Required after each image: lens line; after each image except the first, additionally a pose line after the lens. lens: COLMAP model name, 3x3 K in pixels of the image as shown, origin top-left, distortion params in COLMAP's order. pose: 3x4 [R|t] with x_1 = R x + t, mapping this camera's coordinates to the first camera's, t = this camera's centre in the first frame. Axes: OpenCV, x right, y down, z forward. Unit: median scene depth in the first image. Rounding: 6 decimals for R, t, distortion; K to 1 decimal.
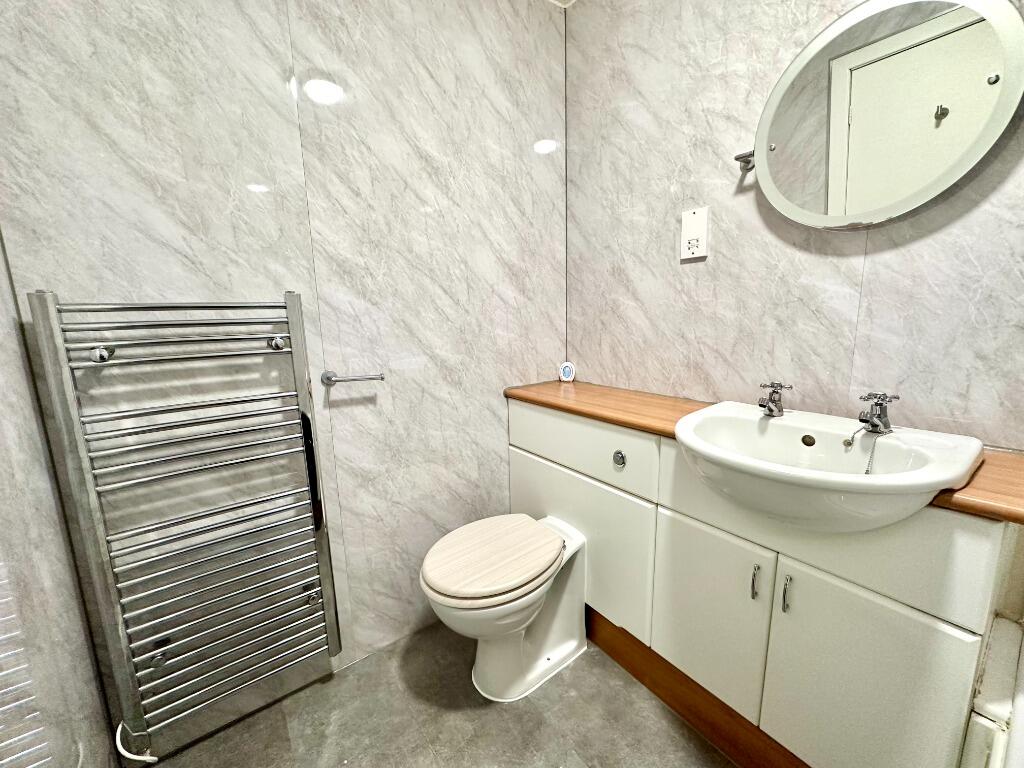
lens RADIAL K [[408.6, 0, 505.6], [0, 408.6, 383.0], [0, 0, 1]] dist [0.000691, 0.000031]
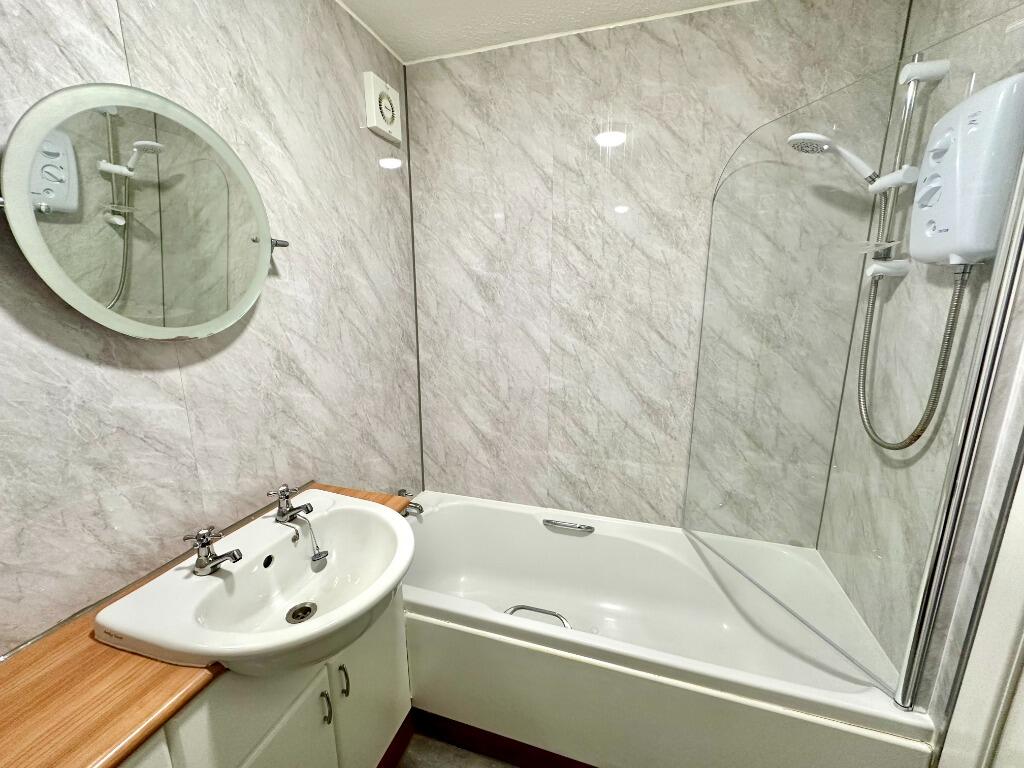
lens RADIAL K [[408.6, 0, 509.4], [0, 408.6, 387.5], [0, 0, 1]] dist [0.000691, 0.000031]
pose [[-0.588106, -0.140953, 0.796407, -0.269270], [0.163037, 0.943821, 0.287437, -0.391849], [-0.792181, 0.298887, -0.532087, 0.867260]]
